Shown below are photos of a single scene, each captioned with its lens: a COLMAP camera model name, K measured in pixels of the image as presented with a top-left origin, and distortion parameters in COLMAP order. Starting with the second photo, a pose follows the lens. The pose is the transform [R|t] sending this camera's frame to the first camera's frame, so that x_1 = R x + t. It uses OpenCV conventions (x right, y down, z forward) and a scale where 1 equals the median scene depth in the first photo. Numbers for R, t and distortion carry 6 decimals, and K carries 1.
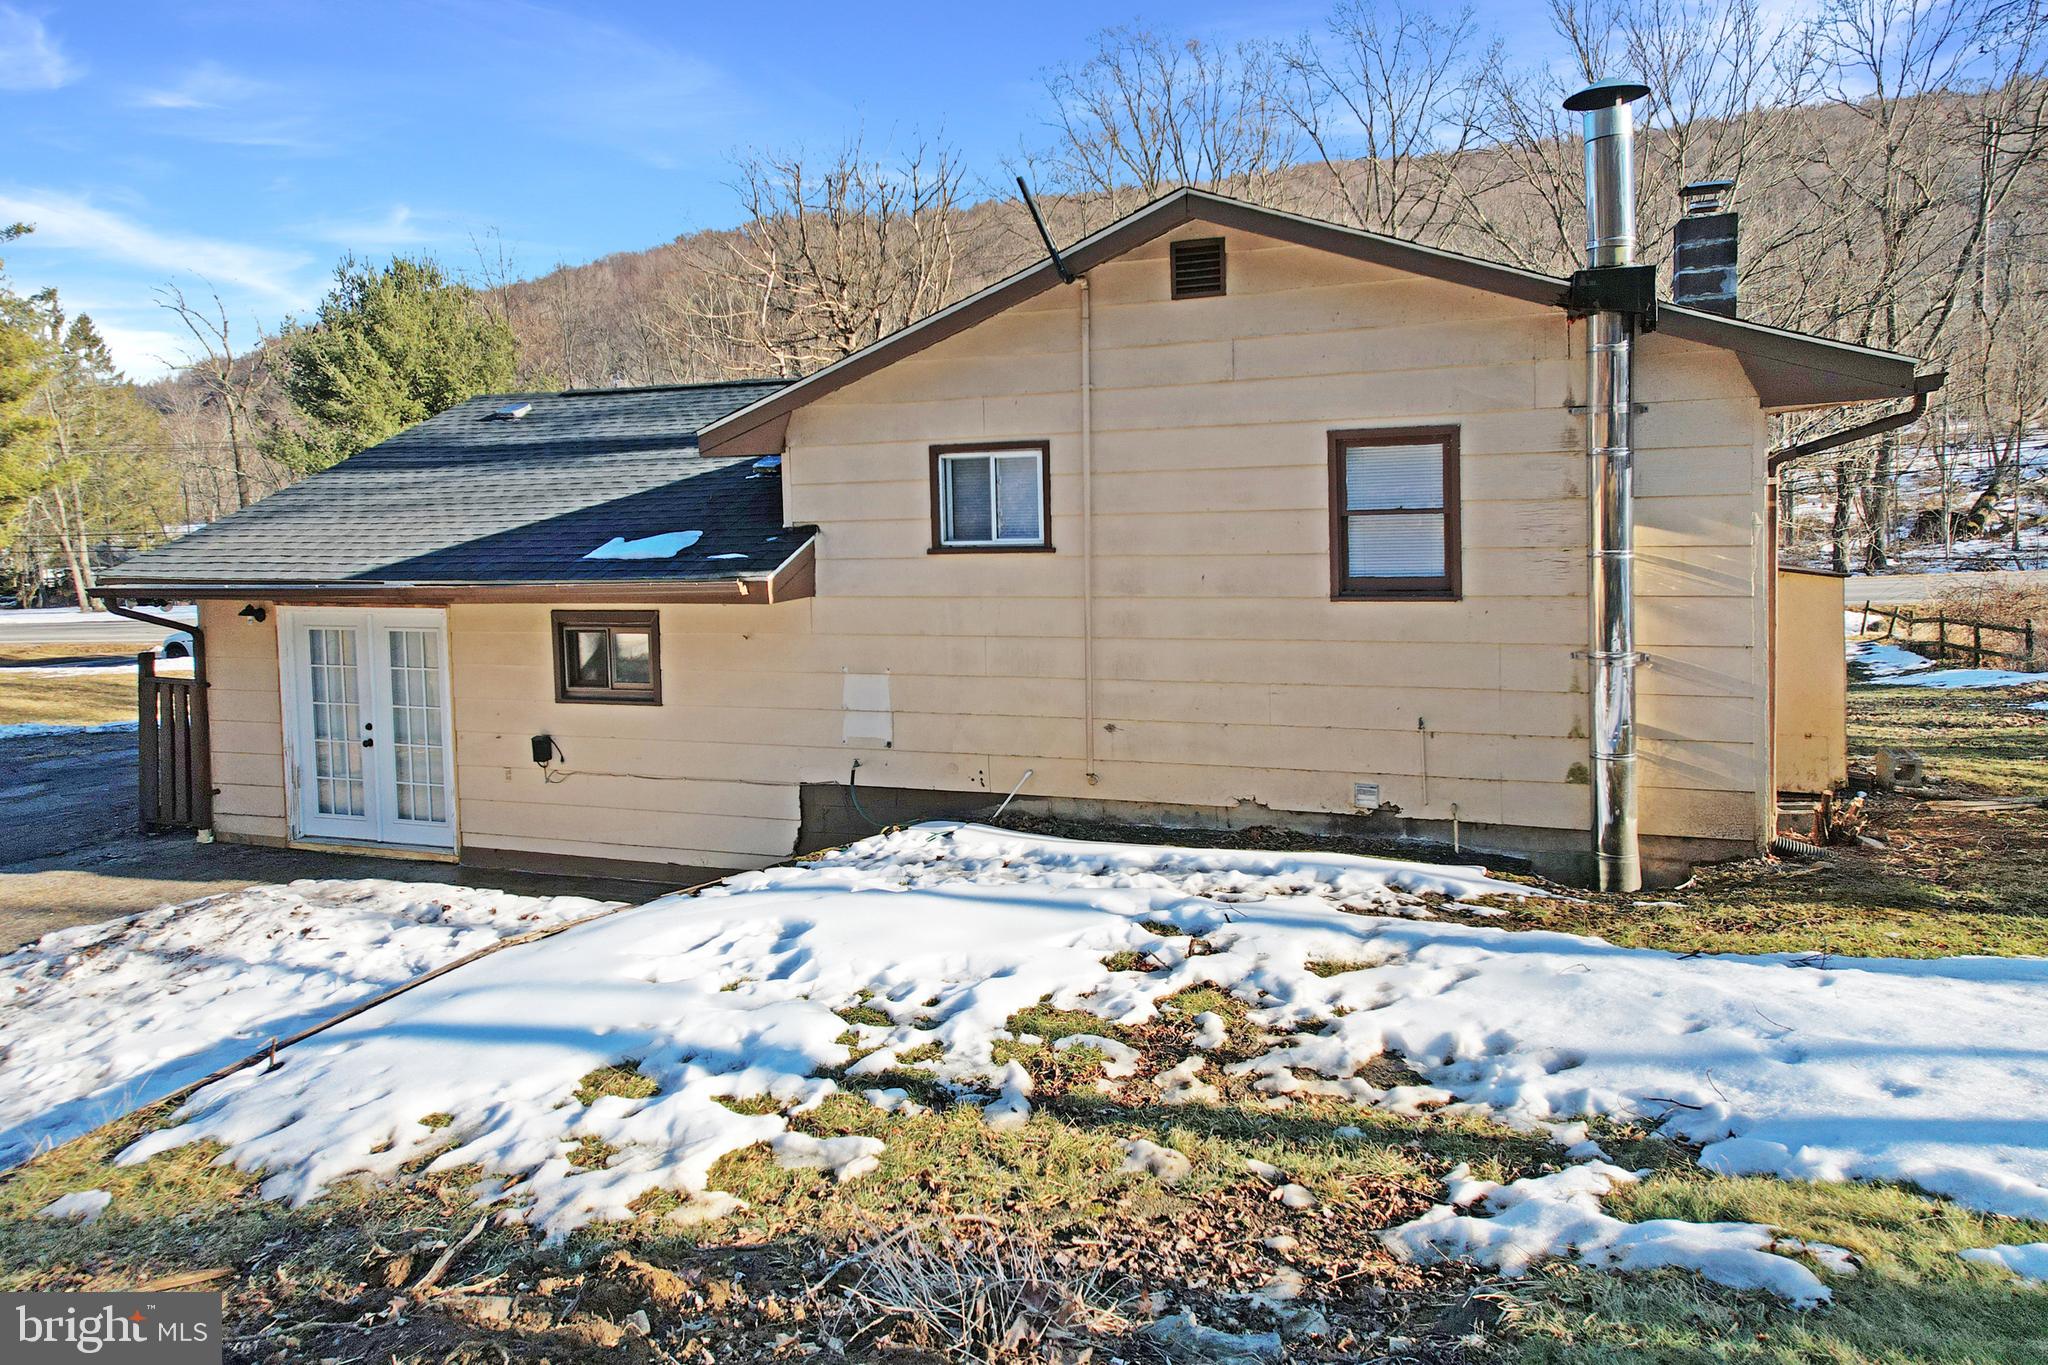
lens RADIAL K [[1339.8, 0, 1023.8], [0, 1339.8, 524.5], [0, 0, 1]] dist [0.065350, 0.000455]
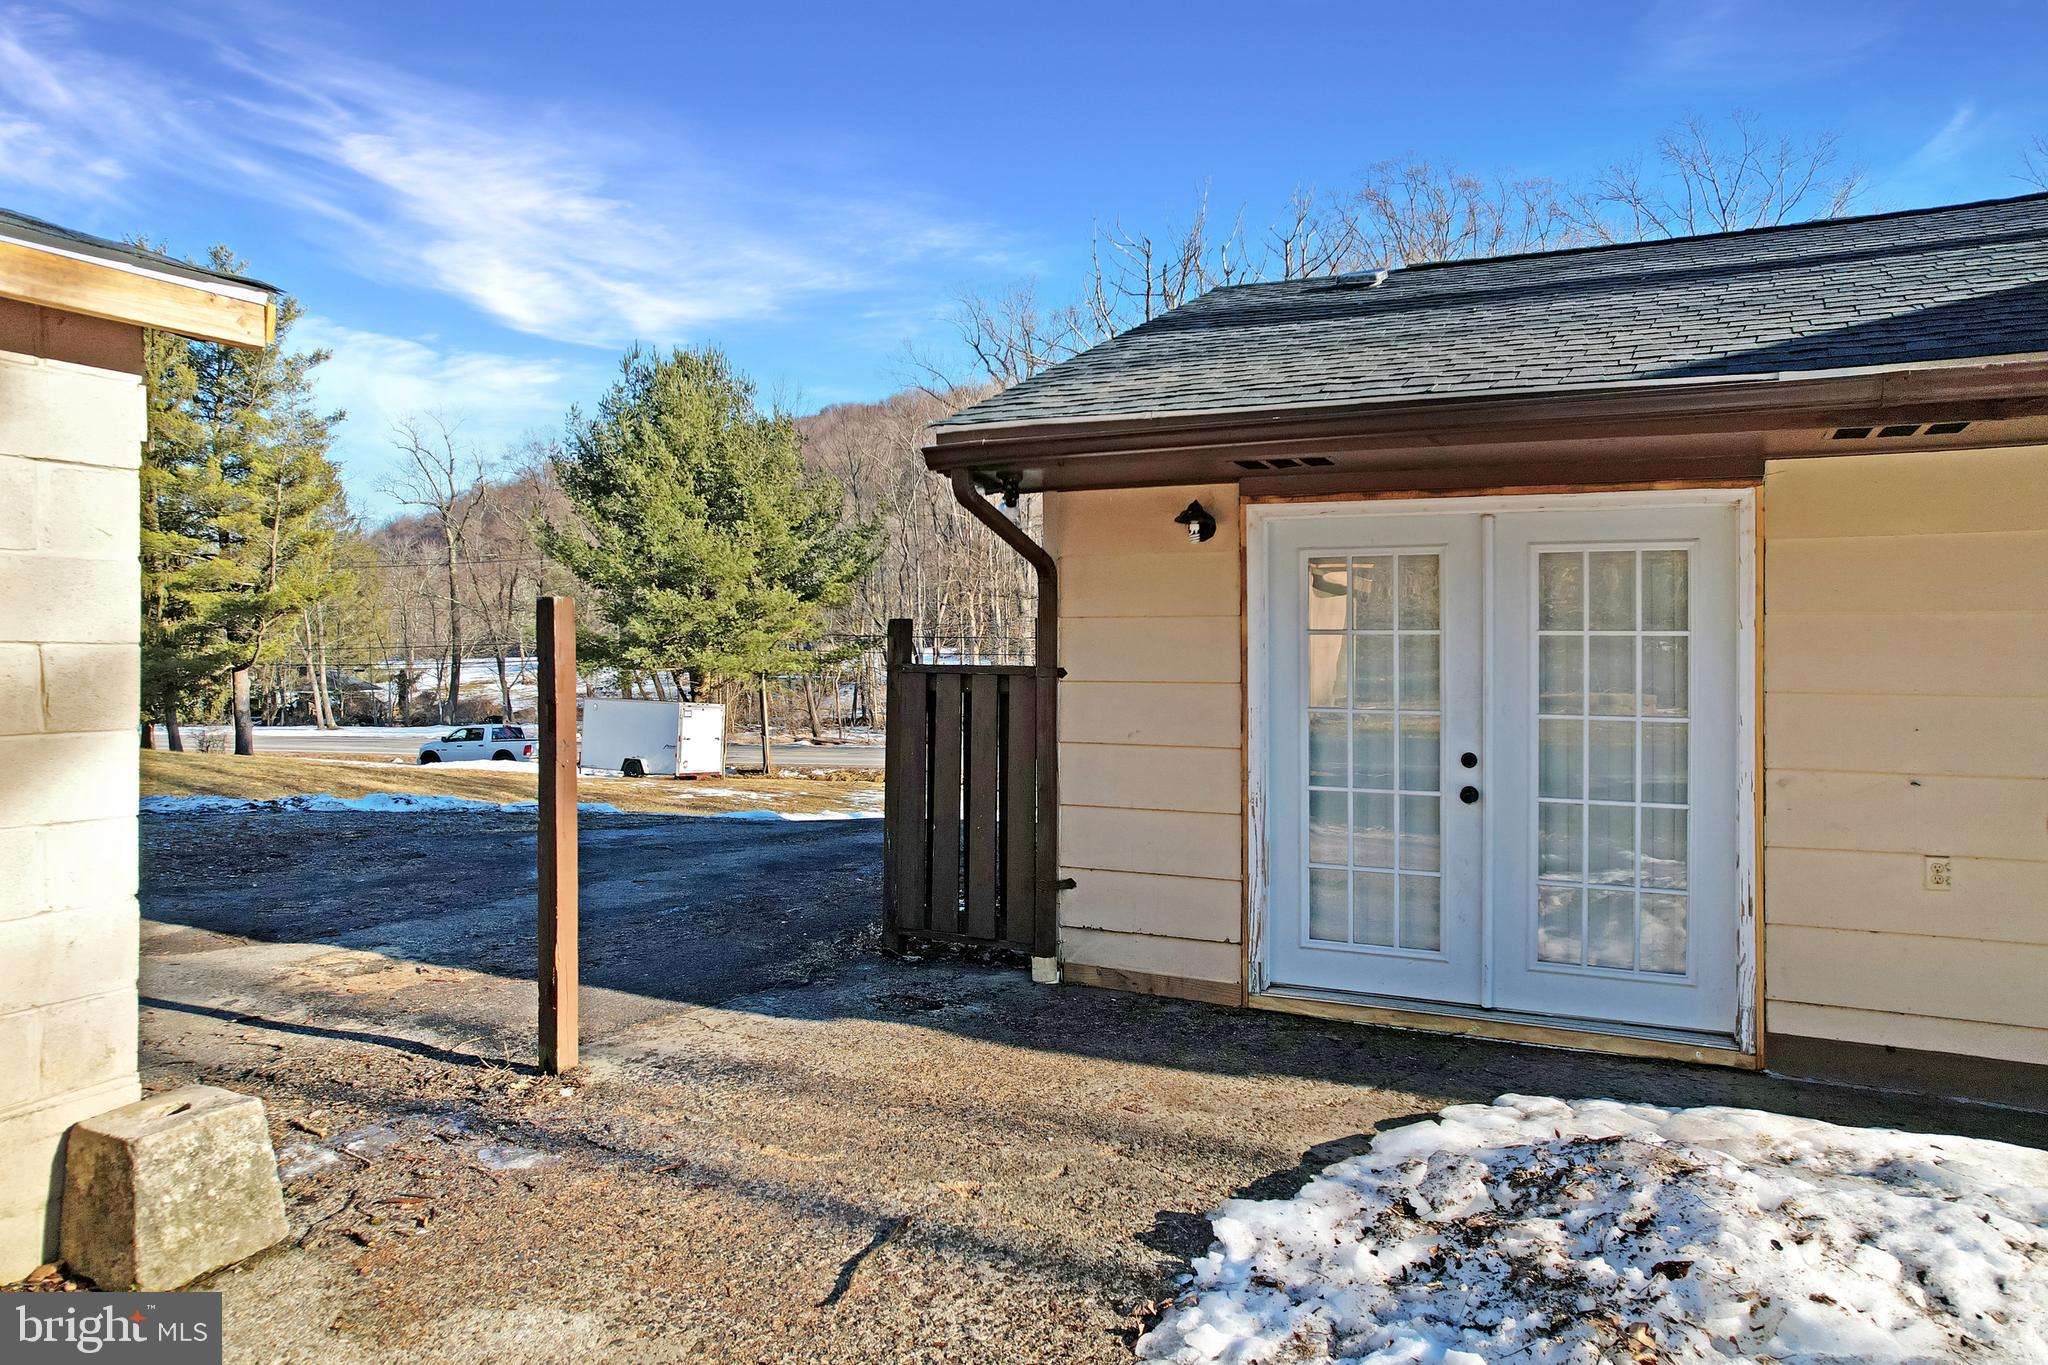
lens RADIAL K [[1359.3, 0, 1025.9], [0, 1359.3, 652.4], [0, 0, 1]] dist [-0.102109, 0.080280]
pose [[0.994121, 0.037458, -0.101593, -0.570300], [-0.040326, 0.998840, -0.026326, 0.126457], [0.100489, 0.030268, 0.994478, 0.514056]]
